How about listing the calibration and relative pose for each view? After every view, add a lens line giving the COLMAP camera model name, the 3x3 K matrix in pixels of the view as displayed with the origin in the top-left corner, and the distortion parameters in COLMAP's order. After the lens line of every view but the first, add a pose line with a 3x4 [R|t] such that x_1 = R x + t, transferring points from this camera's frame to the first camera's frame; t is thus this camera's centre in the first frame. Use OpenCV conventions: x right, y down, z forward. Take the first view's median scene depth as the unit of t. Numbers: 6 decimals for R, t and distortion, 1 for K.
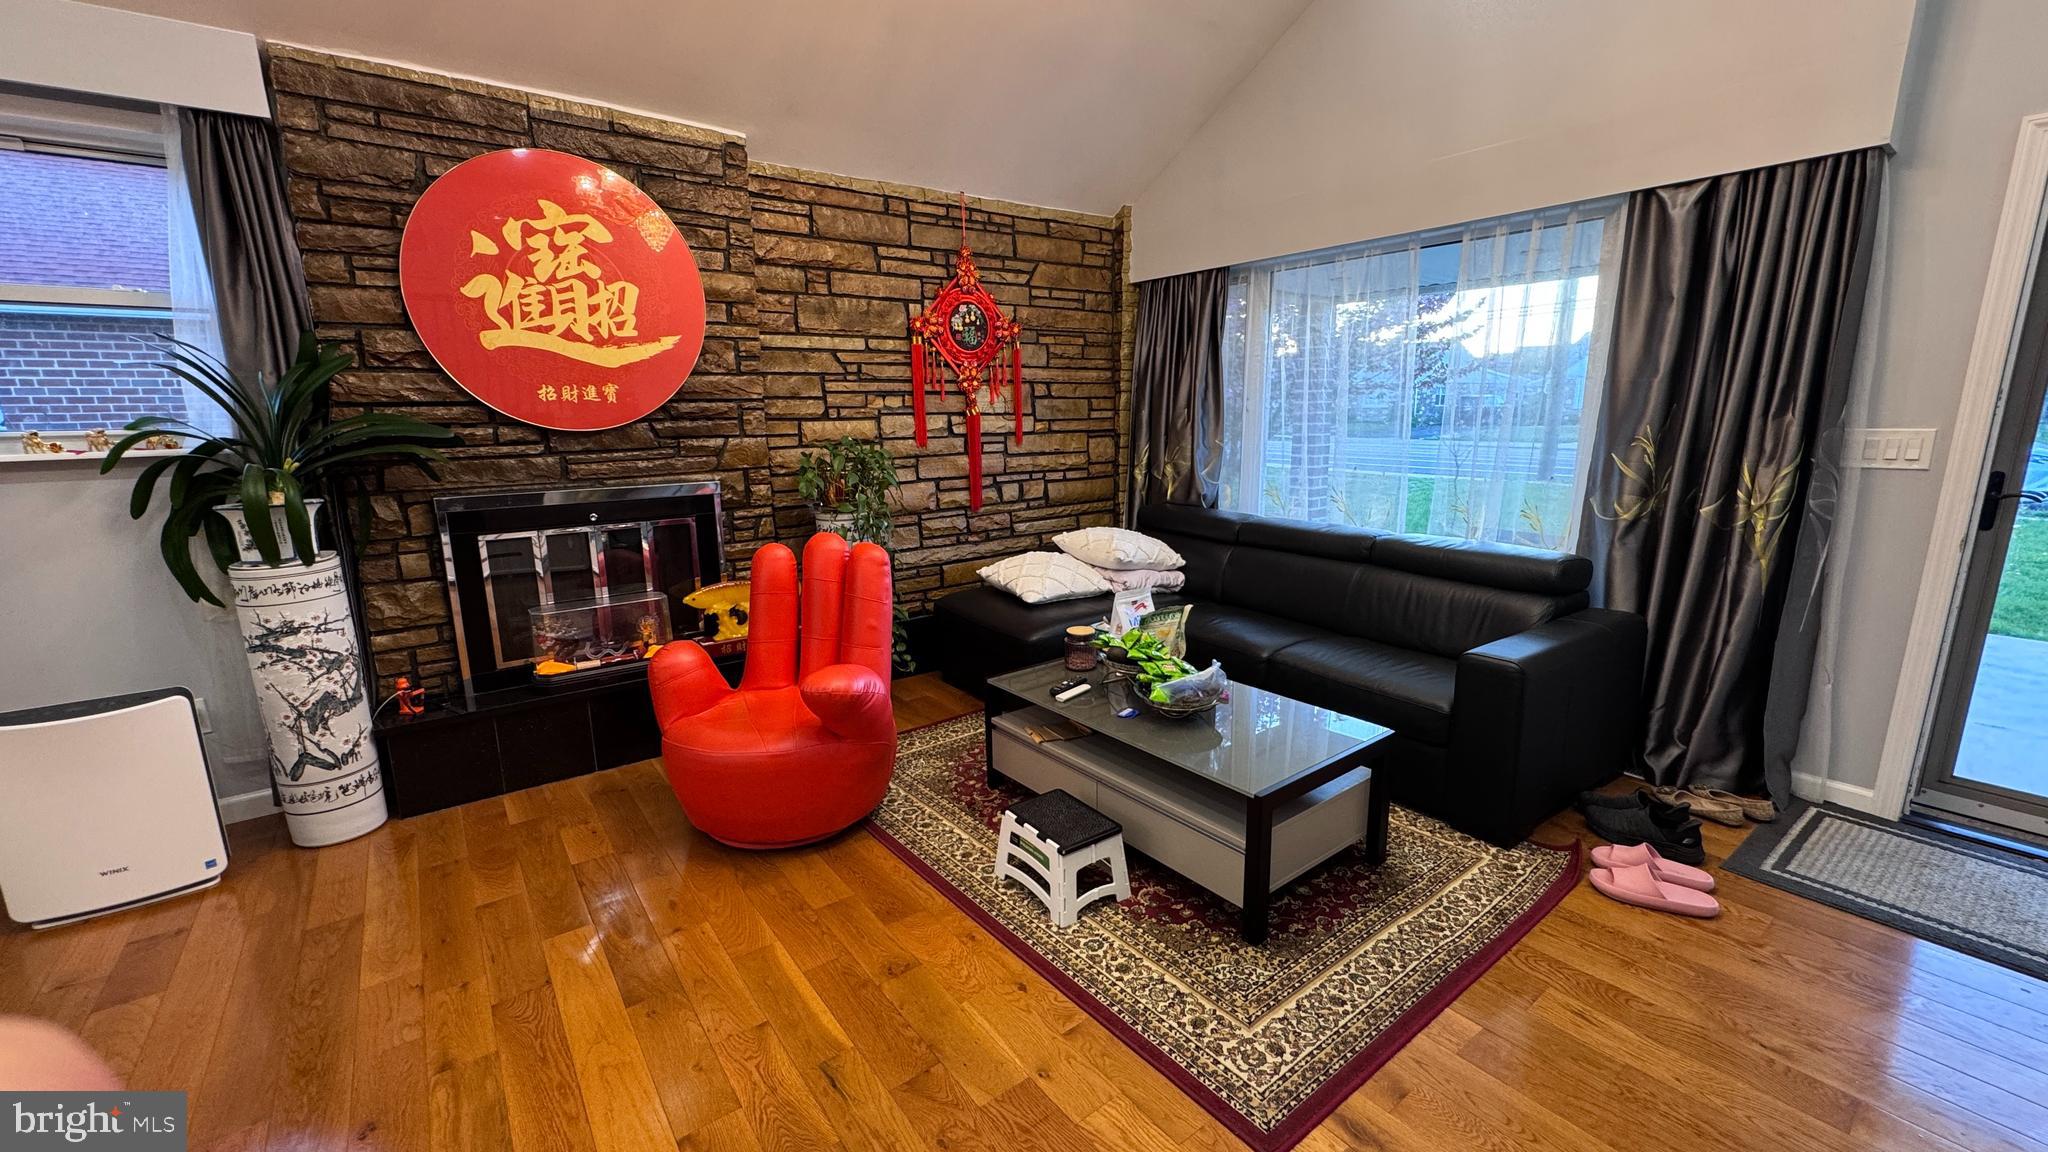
lens RADIAL K [[816.2, 0, 1024.0], [0, 816.2, 576.0], [0, 0, 1]] dist [-0.002335, -0.000488]
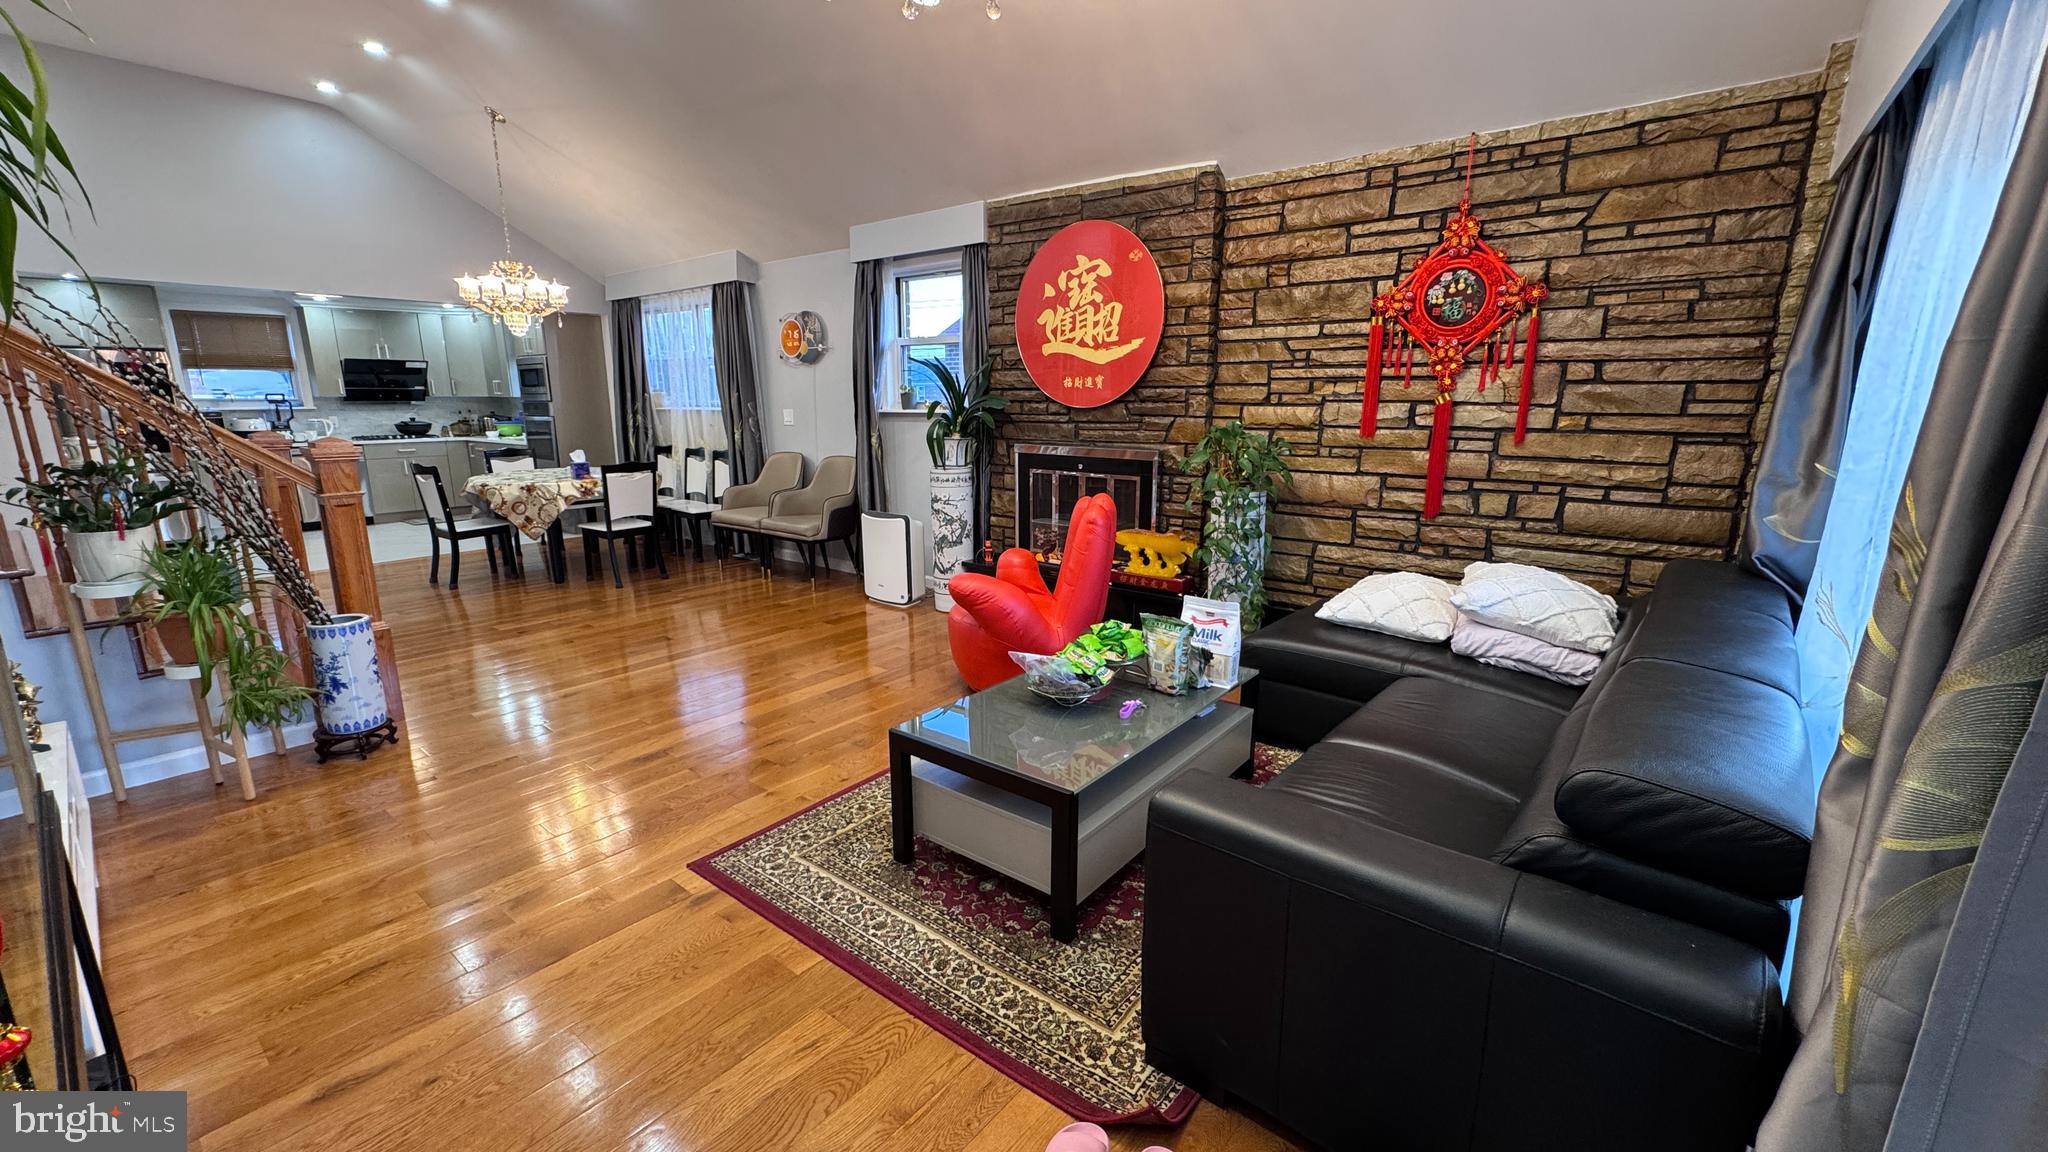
lens RADIAL K [[816.2, 0, 1024.0], [0, 816.2, 576.0], [0, 0, 1]] dist [-0.002335, -0.000488]
pose [[0.246747, 0.223083, -0.943053, 0.741671], [-0.197062, 0.964361, 0.176563, -0.102180], [0.948832, 0.142274, 0.281915, 0.432587]]
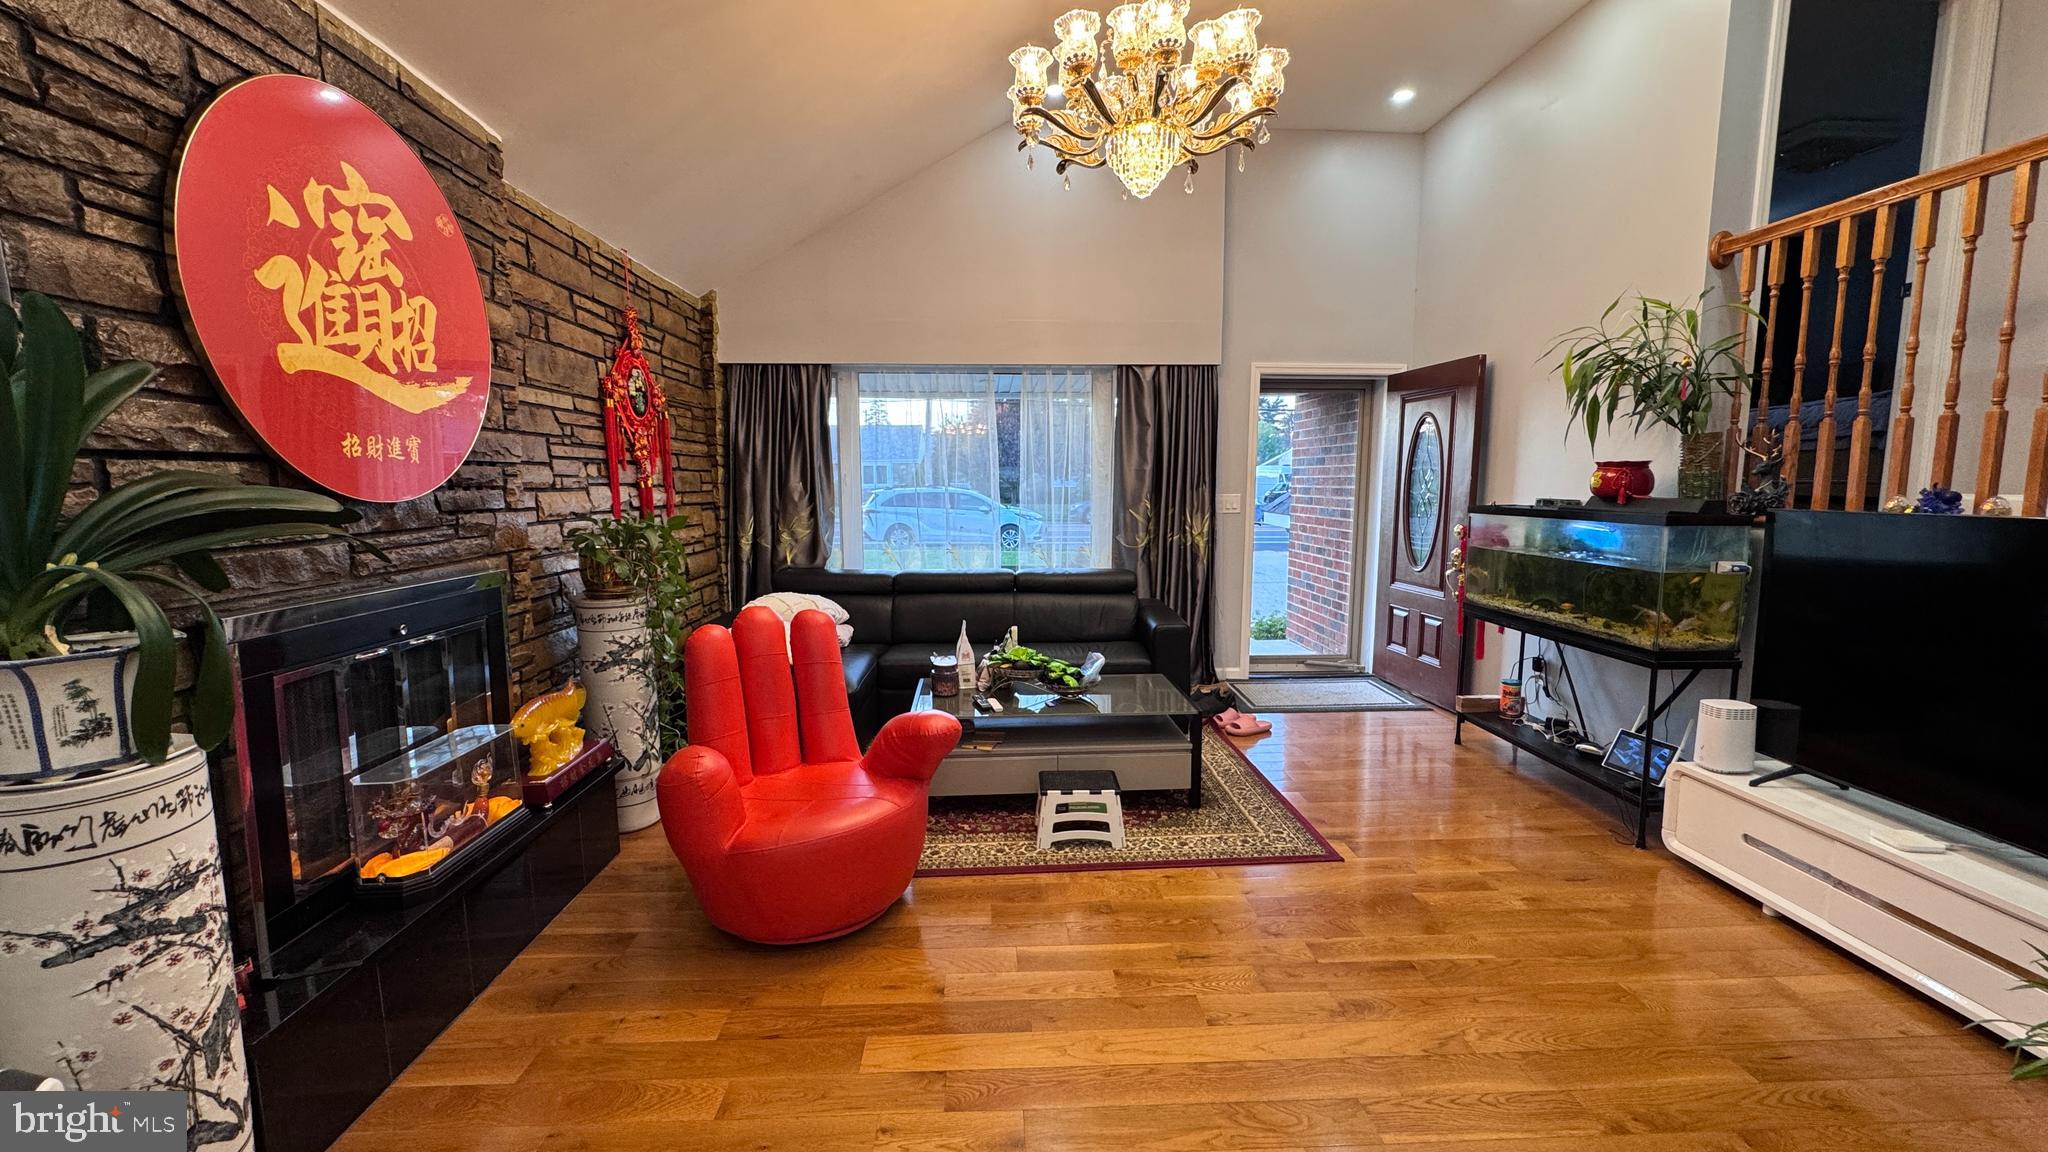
lens RADIAL K [[816.2, 0, 1024.0], [0, 816.2, 576.0], [0, 0, 1]] dist [-0.002335, -0.000488]
pose [[0.562551, -0.082452, 0.822641, -0.663203], [0.160442, 0.986986, -0.010792, -0.021931], [-0.811045, 0.138057, 0.568459, 0.164162]]
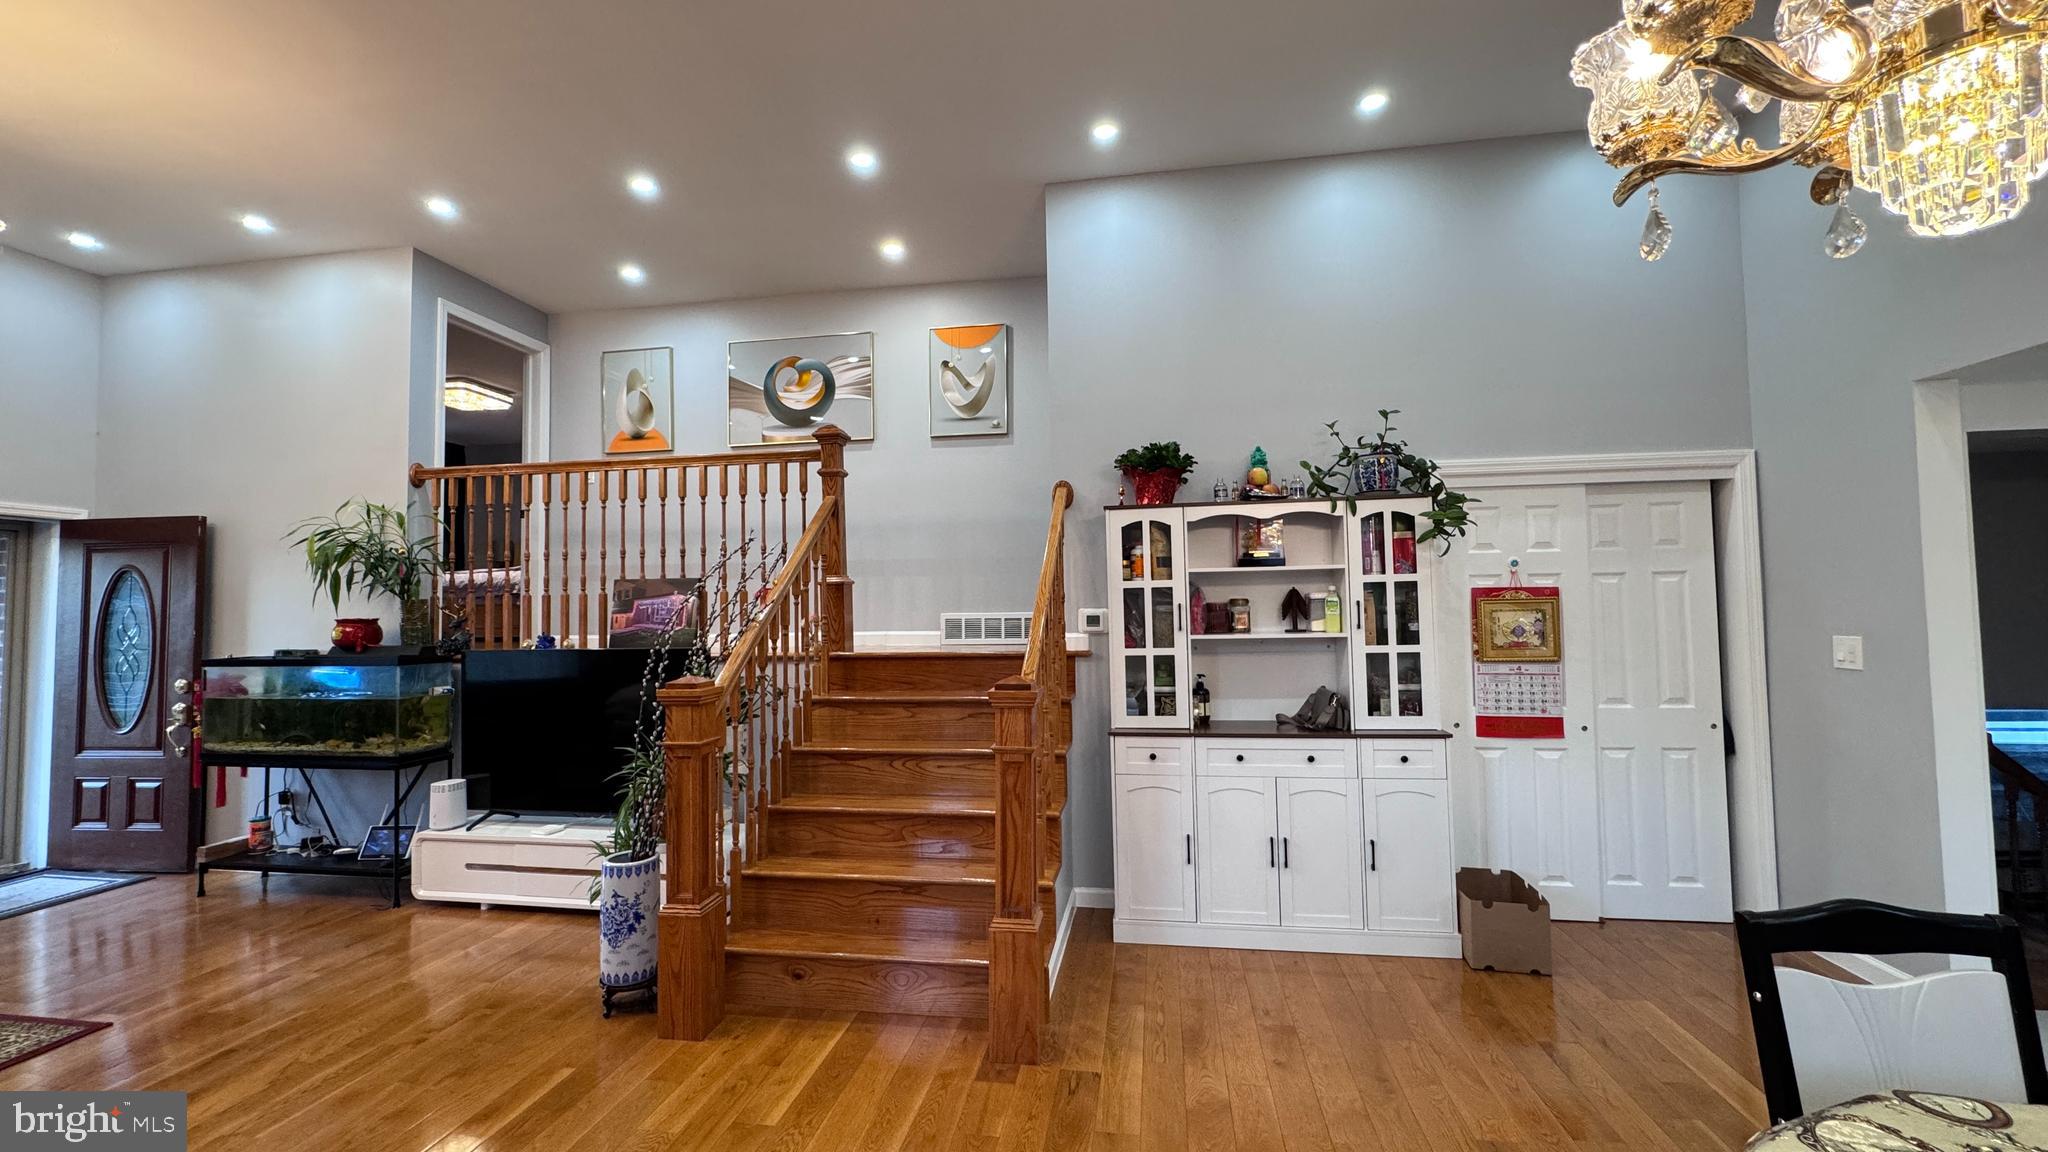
lens RADIAL K [[816.2, 0, 1024.0], [0, 816.2, 576.0], [0, 0, 1]] dist [-0.002335, -0.000488]
pose [[-0.688065, 0.053793, 0.723653, -1.045790], [0.171570, 0.981033, 0.090207, -0.051449], [-0.705075, 0.186225, -0.684244, 0.234110]]
